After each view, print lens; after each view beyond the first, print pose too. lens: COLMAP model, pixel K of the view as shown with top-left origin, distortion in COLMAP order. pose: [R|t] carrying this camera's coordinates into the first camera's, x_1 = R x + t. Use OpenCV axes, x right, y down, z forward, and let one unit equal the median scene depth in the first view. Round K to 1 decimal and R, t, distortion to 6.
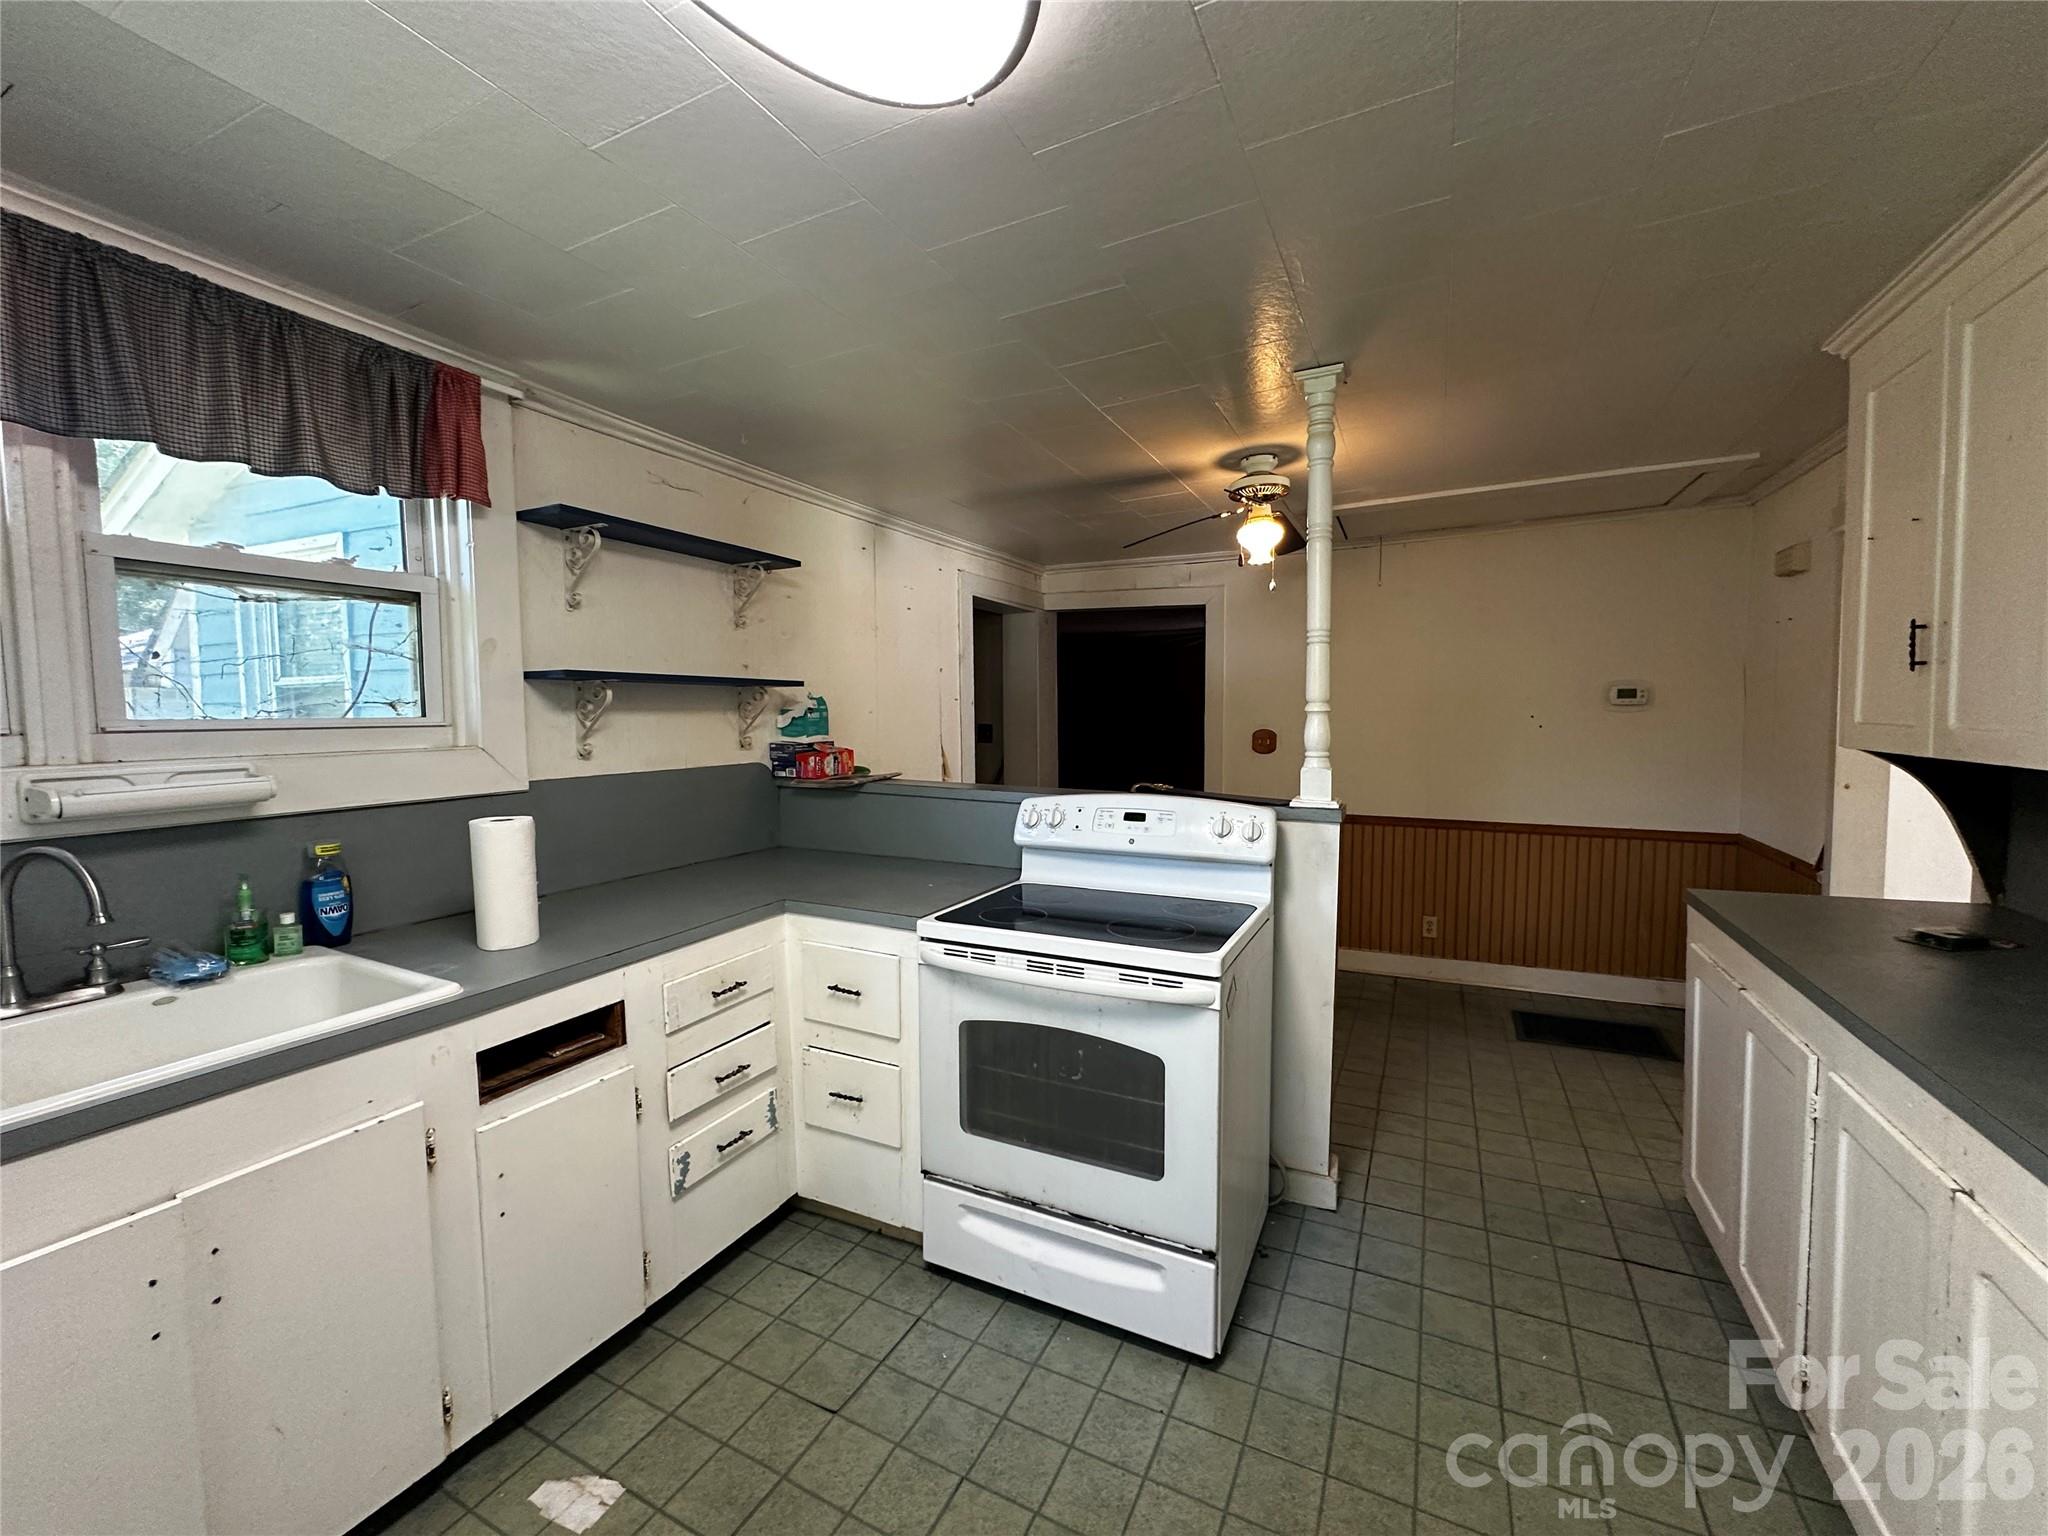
lens RADIAL K [[822.3, 0, 1028.9], [0, 822.3, 762.6], [0, 0, 1]] dist [-0.004583, 0.000748]
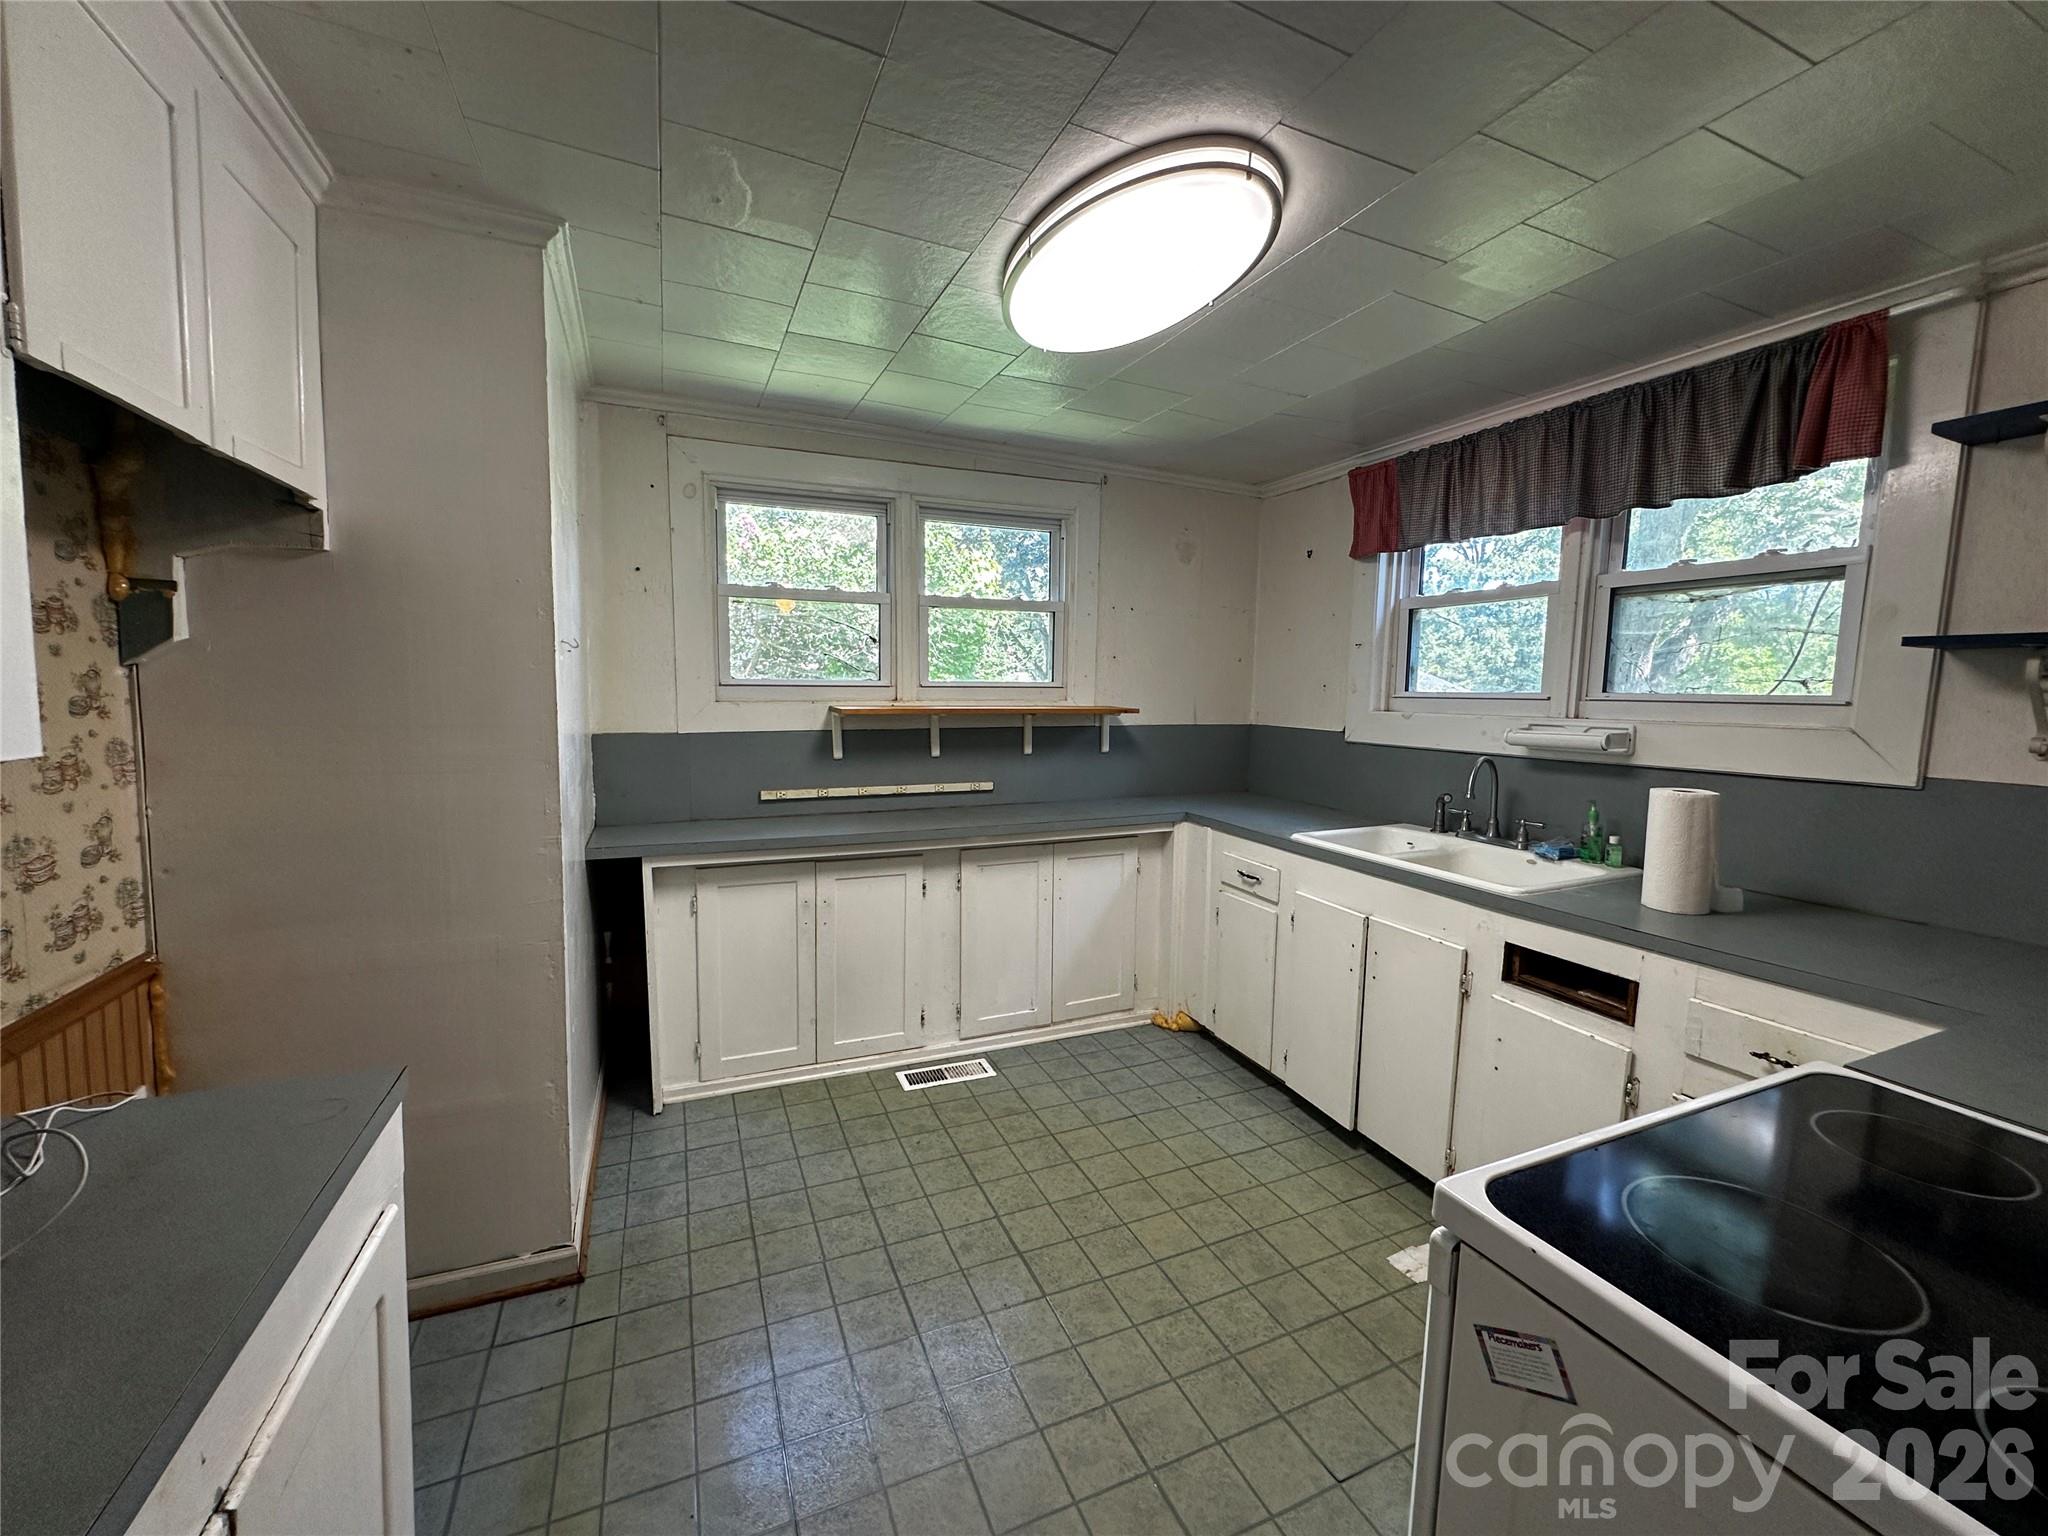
lens RADIAL K [[822.3, 0, 1023.4], [0, 822.3, 767.4], [0, 0, 1]] dist [-0.004583, 0.000748]
pose [[-0.642288, 0.067271, -0.763506, 0.715610], [-0.064166, 0.987925, 0.141023, -0.054667], [0.763773, 0.139569, -0.630216, 1.038341]]
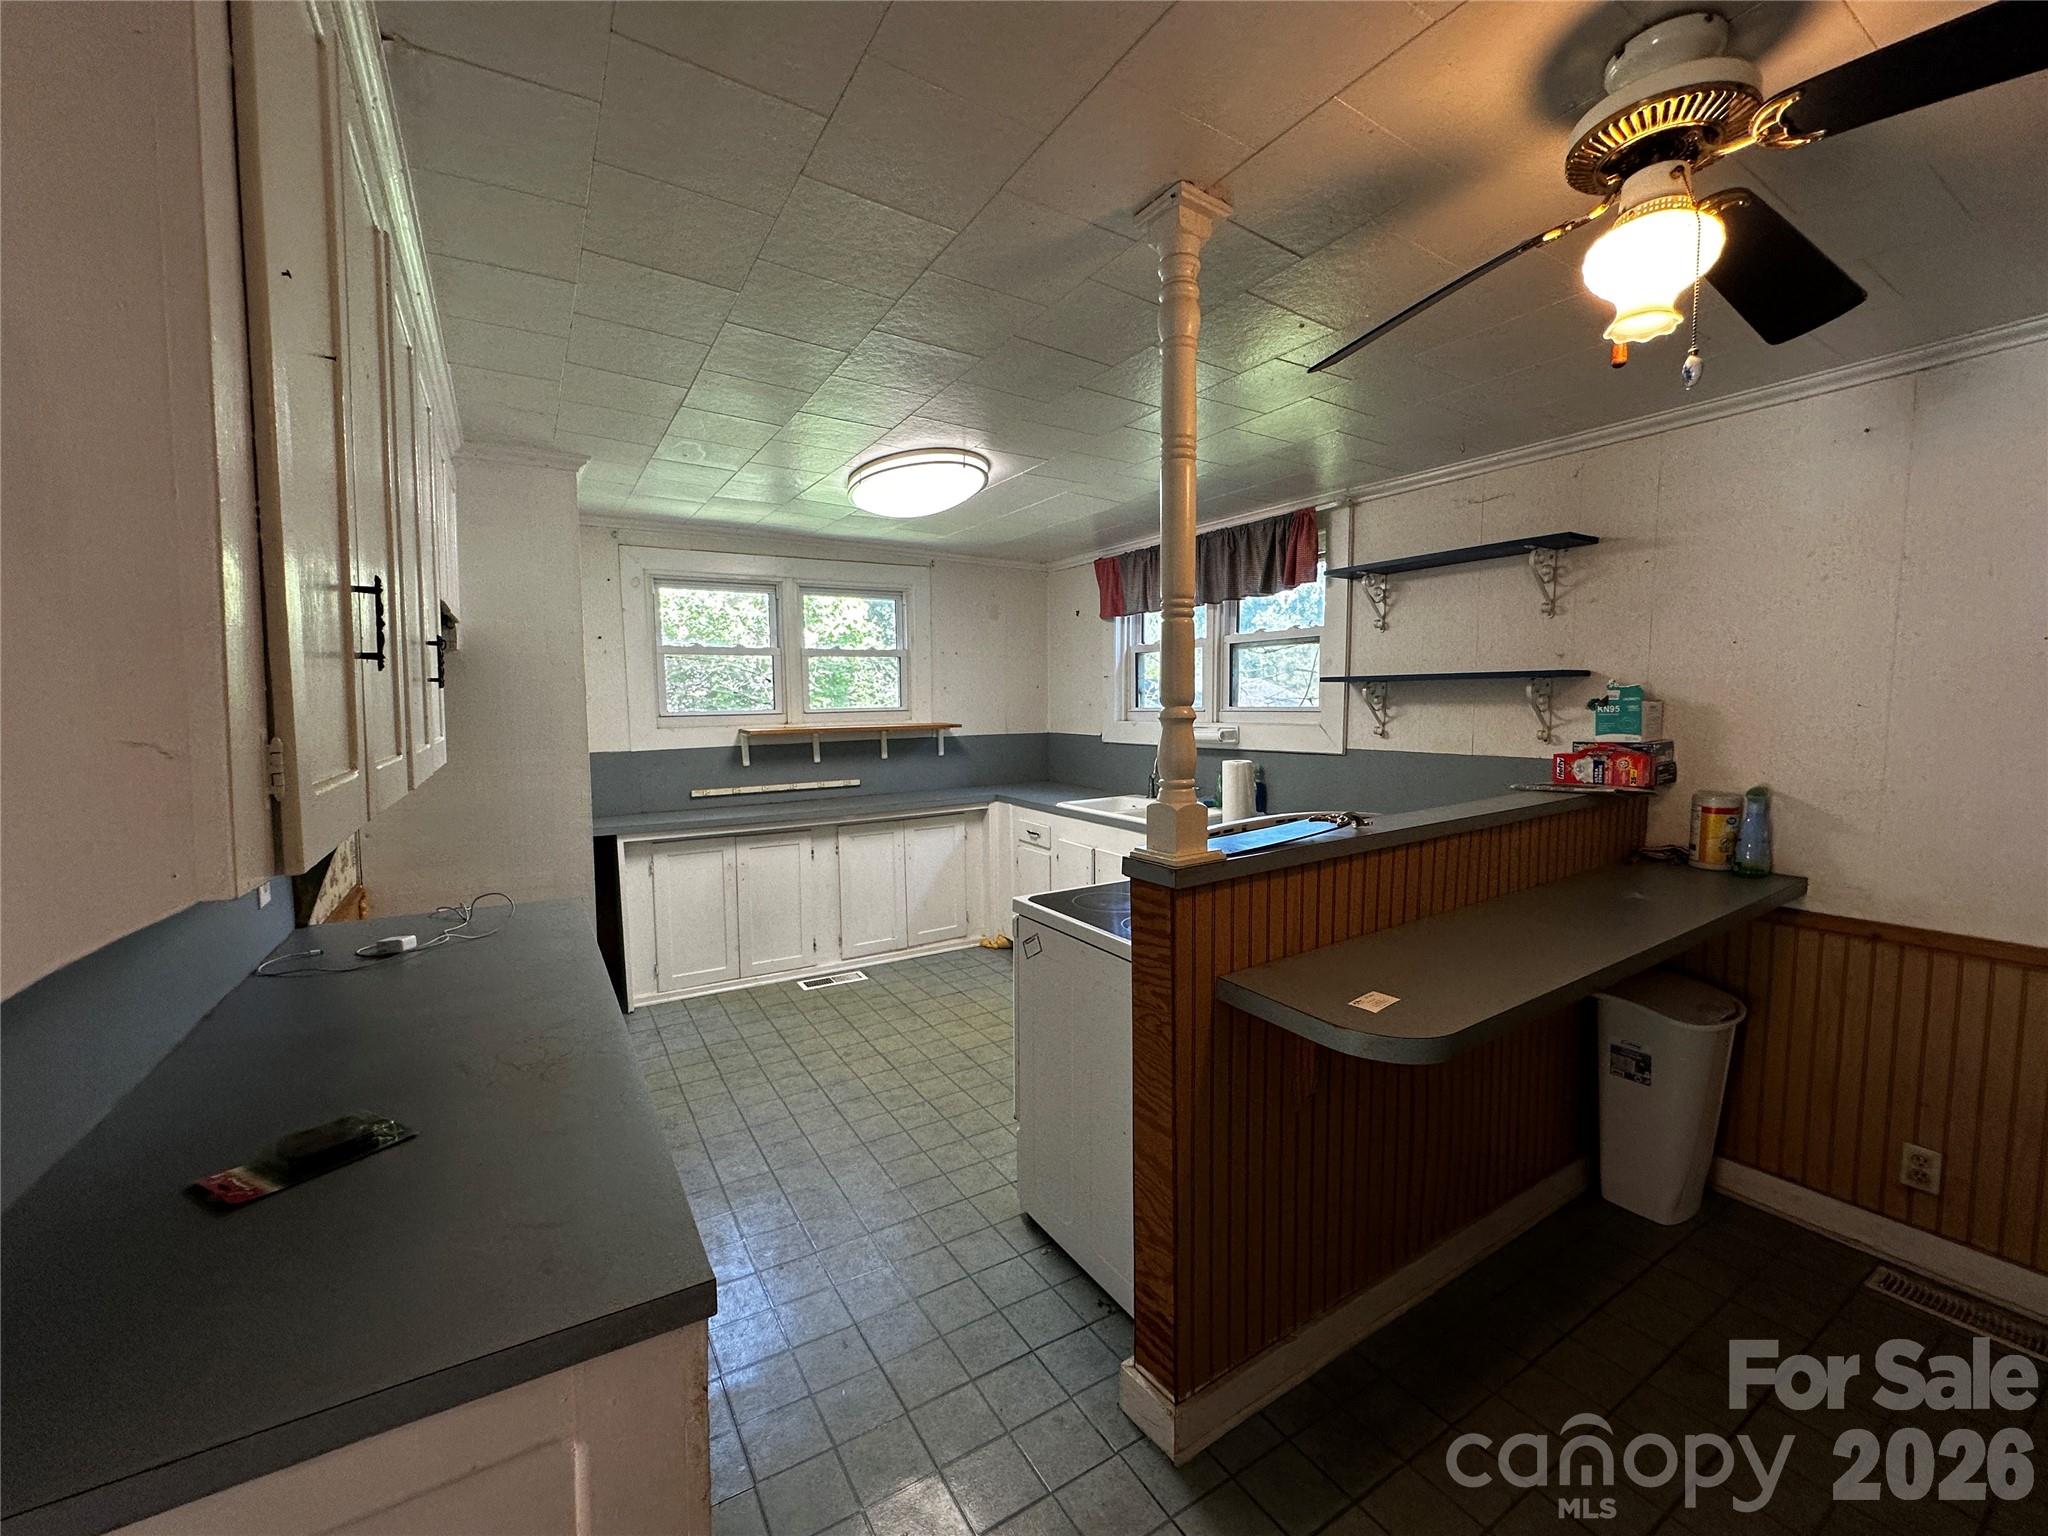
lens RADIAL K [[822.3, 0, 1021.2], [0, 822.3, 767.1], [0, 0, 1]] dist [-0.004583, 0.000748]
pose [[-0.528320, 0.075528, -0.845679, 1.282242], [-0.043512, 0.992318, 0.115807, -0.119355], [0.847930, 0.097980, -0.520975, 1.615447]]
